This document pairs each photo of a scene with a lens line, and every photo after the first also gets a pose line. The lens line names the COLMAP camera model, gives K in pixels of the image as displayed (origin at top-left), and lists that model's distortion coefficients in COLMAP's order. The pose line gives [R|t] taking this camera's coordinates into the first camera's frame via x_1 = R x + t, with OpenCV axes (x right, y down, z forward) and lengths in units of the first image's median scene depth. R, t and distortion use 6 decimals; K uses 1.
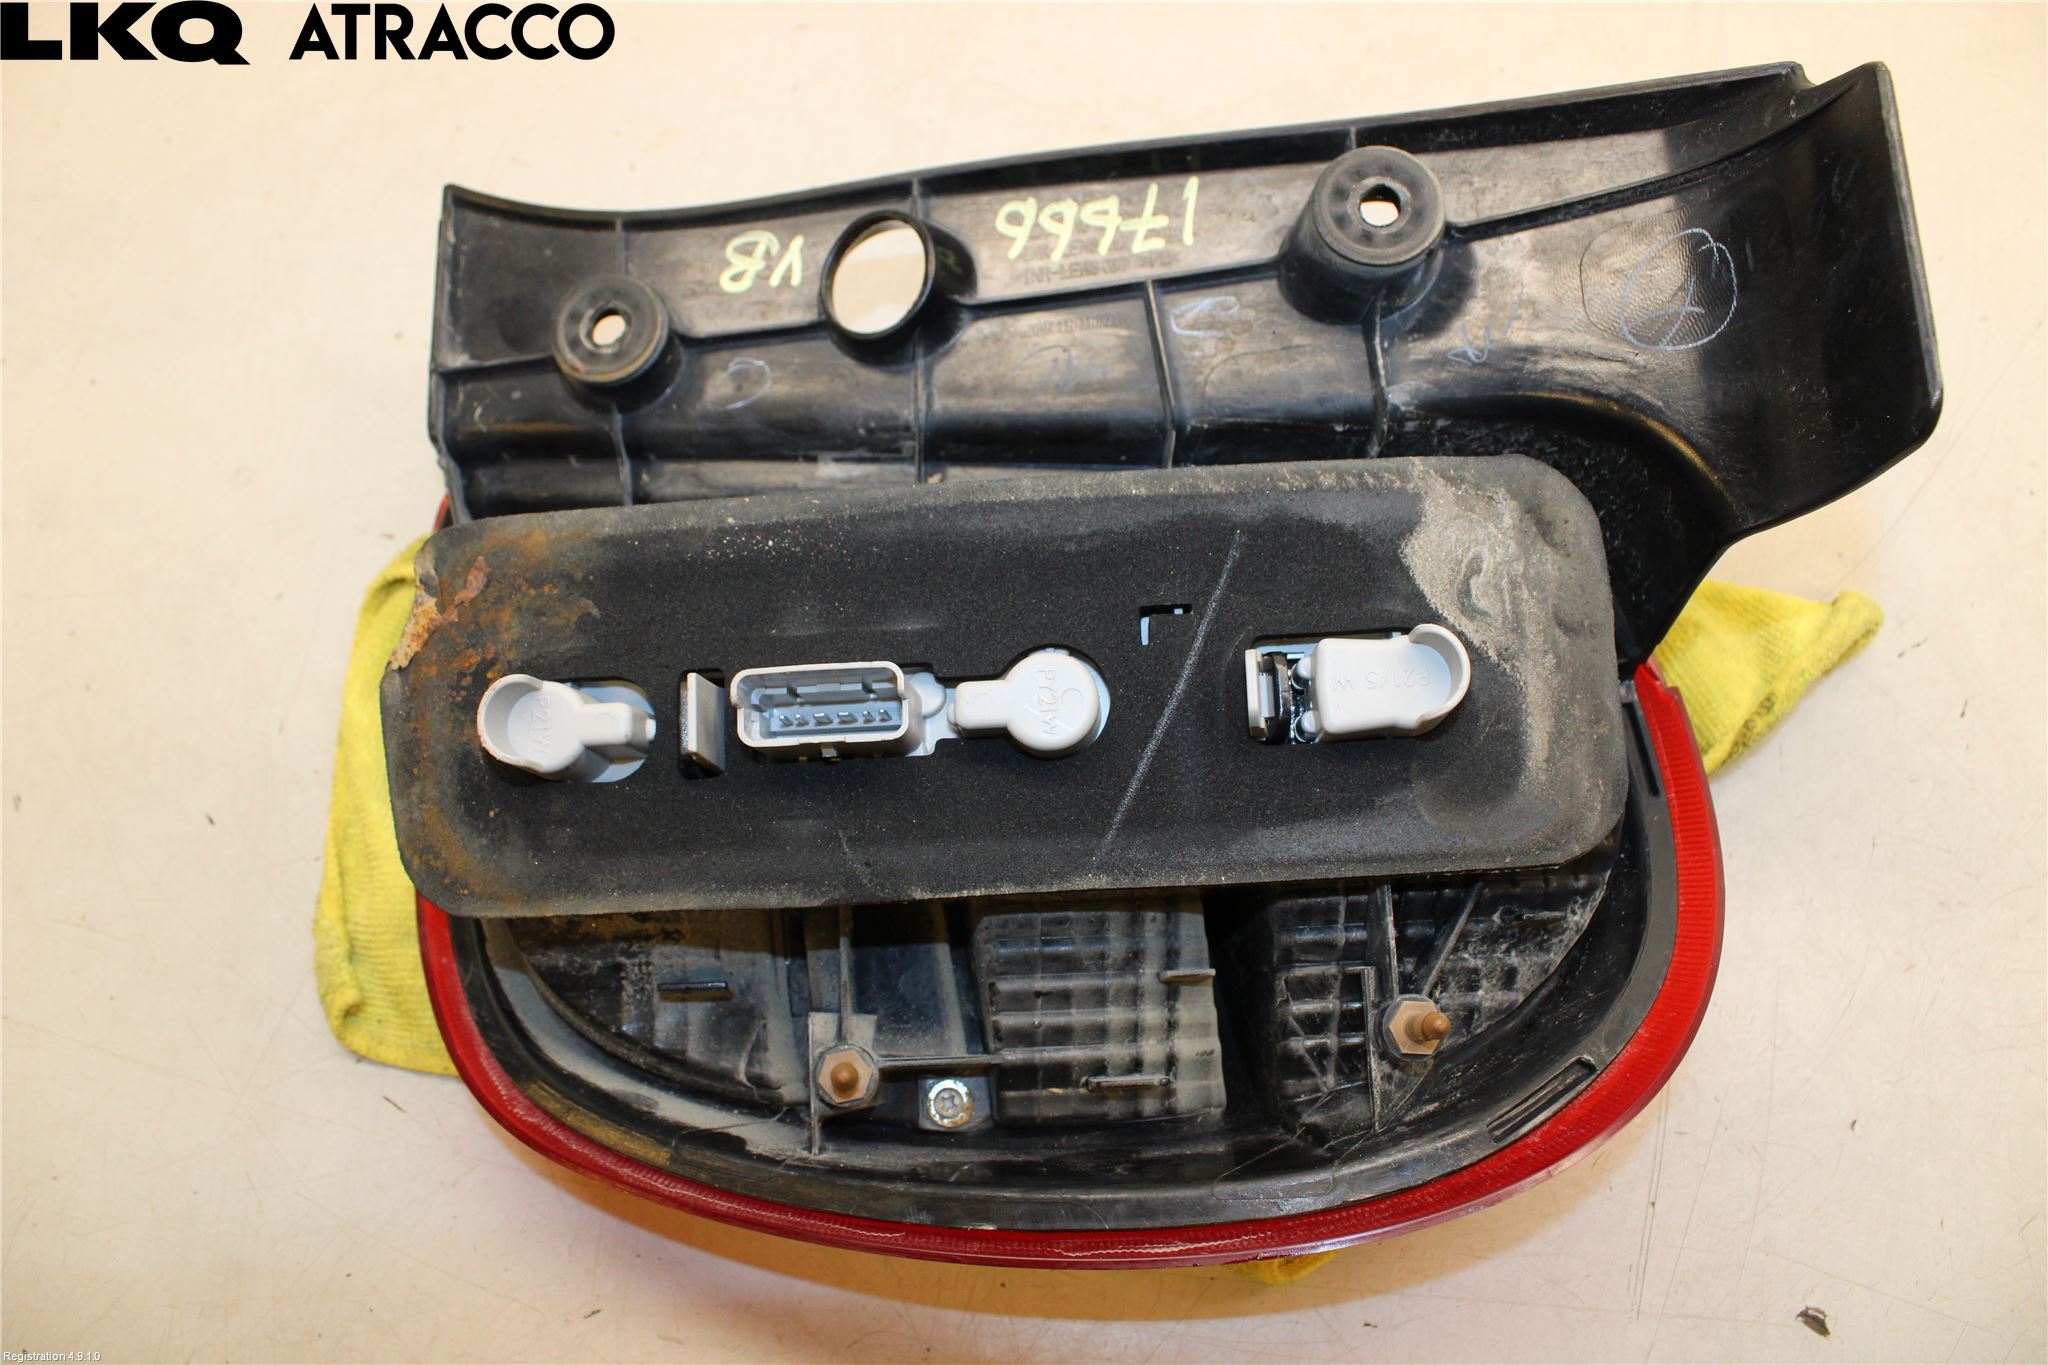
lens RADIAL K [[1787.6, 0, 1024.0], [0, 1787.6, 682.5], [0, 0, 1]] dist [-0.143235, 0.002102]
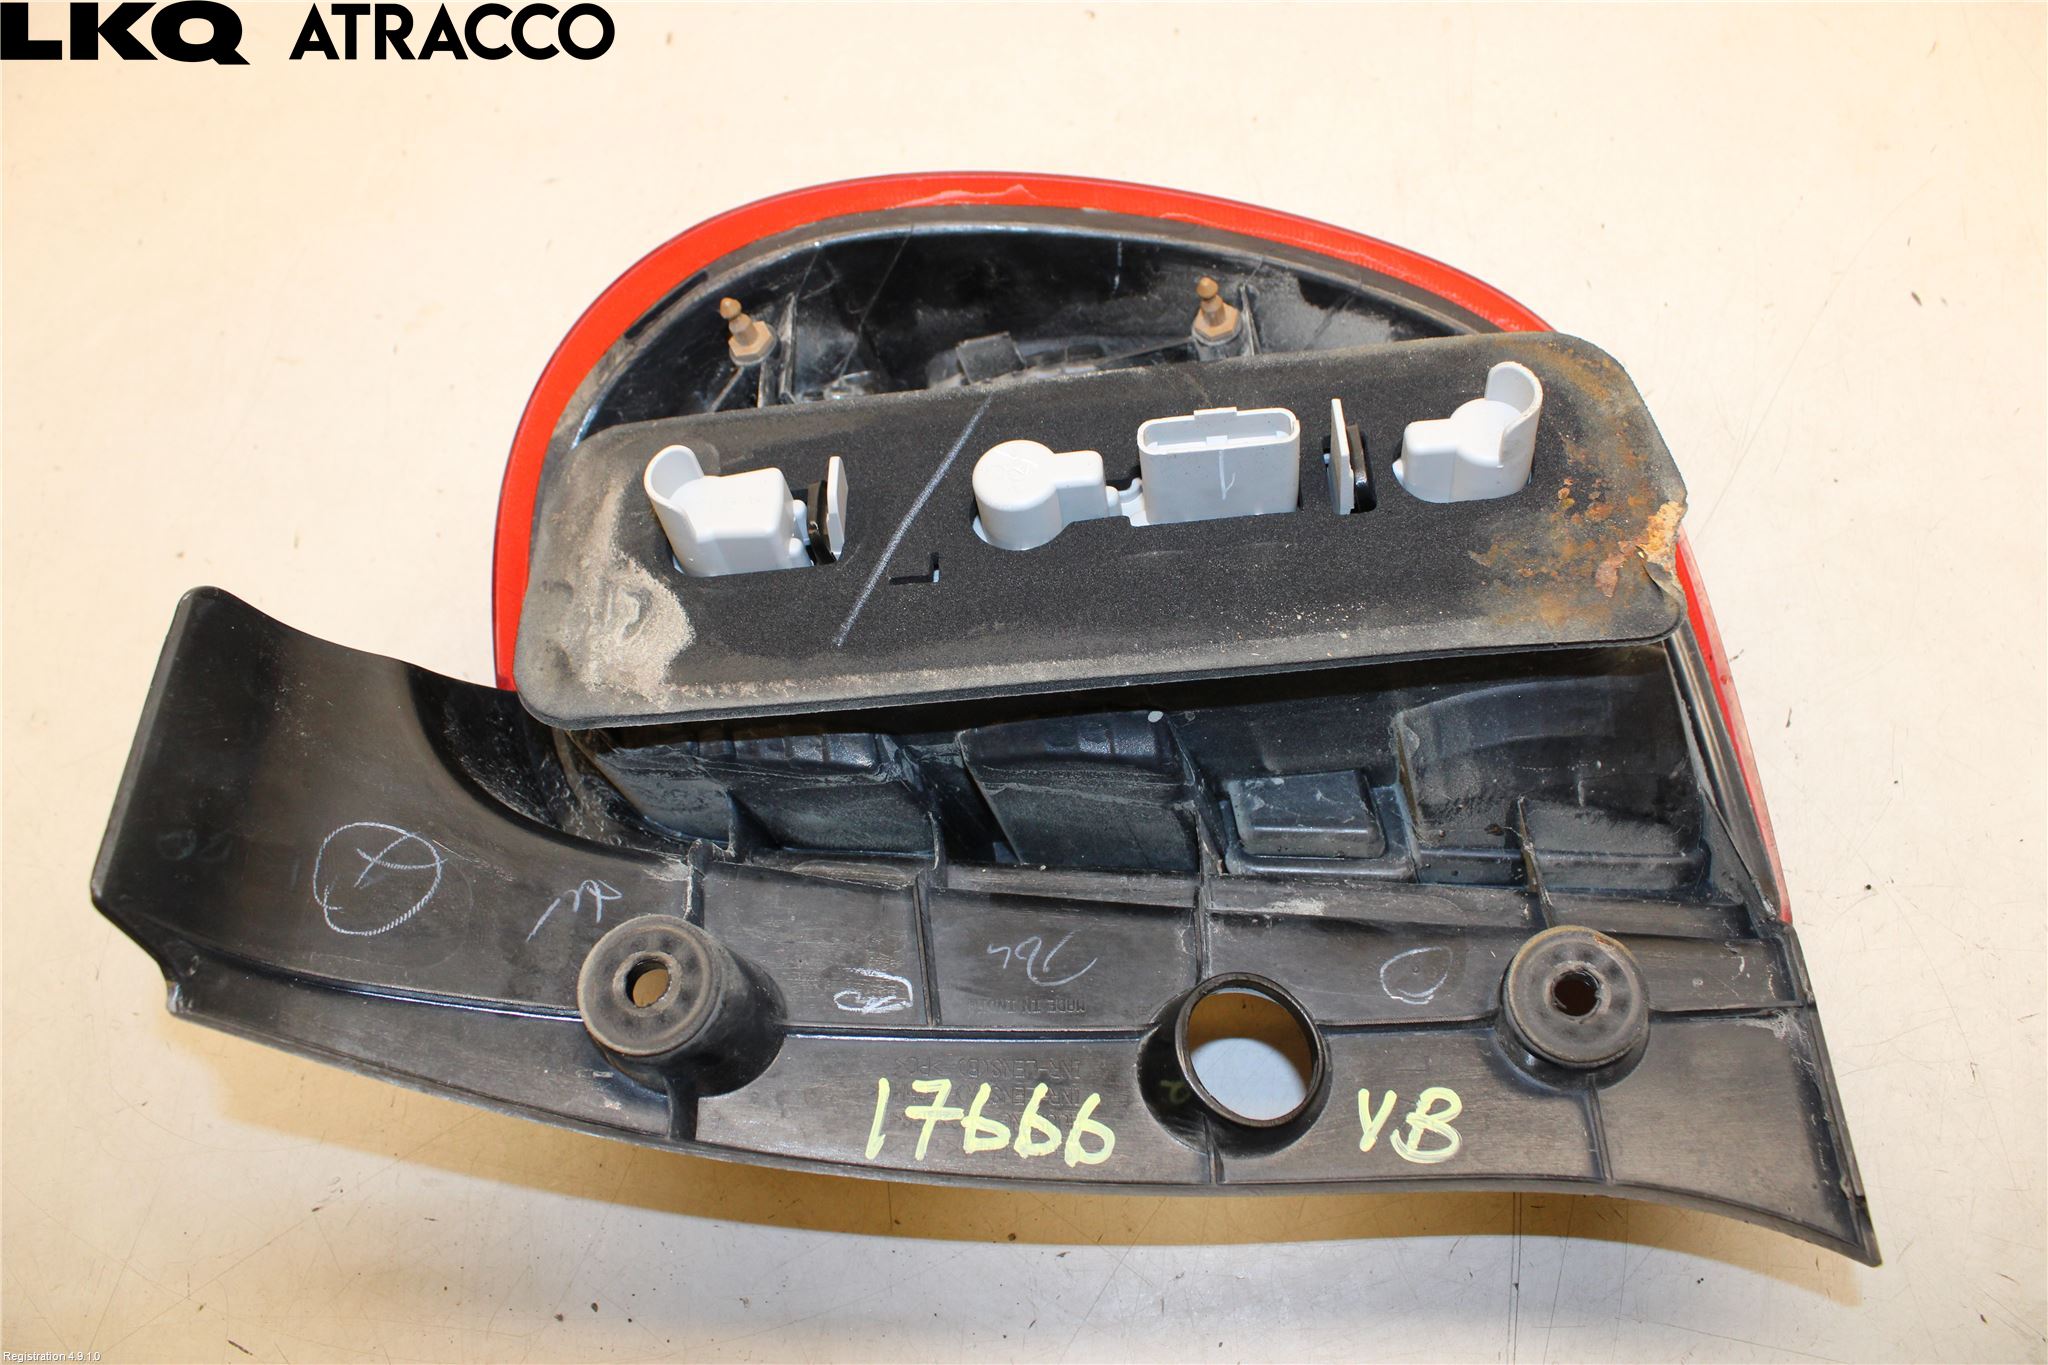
lens RADIAL K [[1787.6, 0, 1024.0], [0, 1787.6, 682.5], [0, 0, 1]] dist [-0.143235, 0.002102]
pose [[-0.976902, 0.098525, 0.189619, -0.180108], [0.068728, -0.695348, 0.715379, -0.835421], [0.202334, 0.711888, 0.672515, 0.336064]]
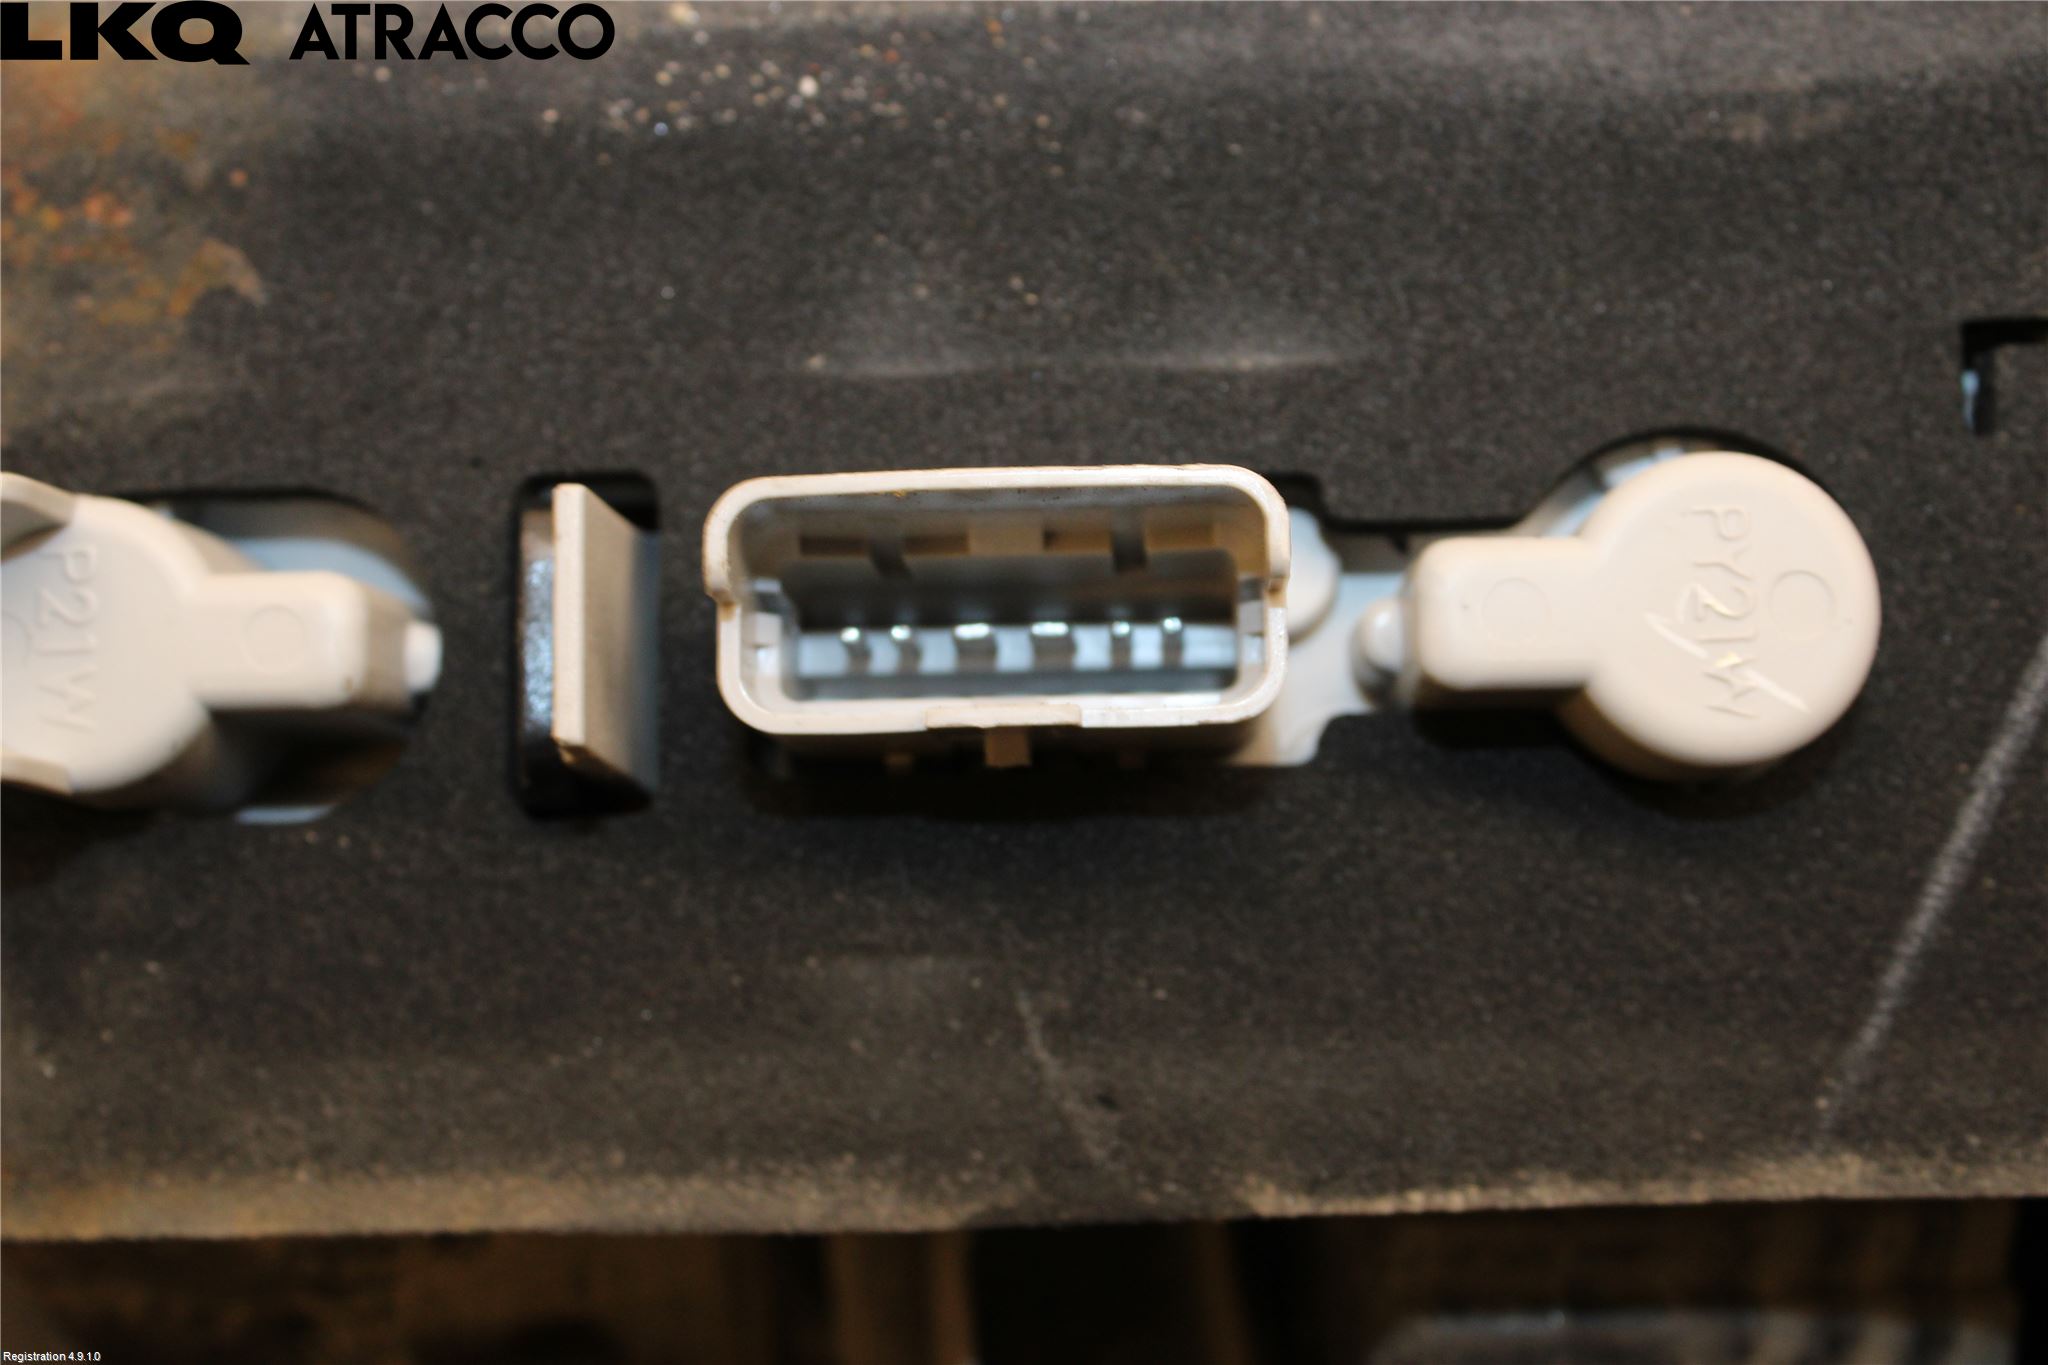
lens RADIAL K [[2892.3, 0, 1024.0], [0, 2892.3, 682.5], [0, 0, 1]] dist [-0.061969, 0.059843]
pose [[0.998909, 0.026465, 0.038465, -0.122759], [-0.028641, 0.997954, 0.057166, -0.001977], [-0.036873, -0.058205, 0.997623, 0.482130]]
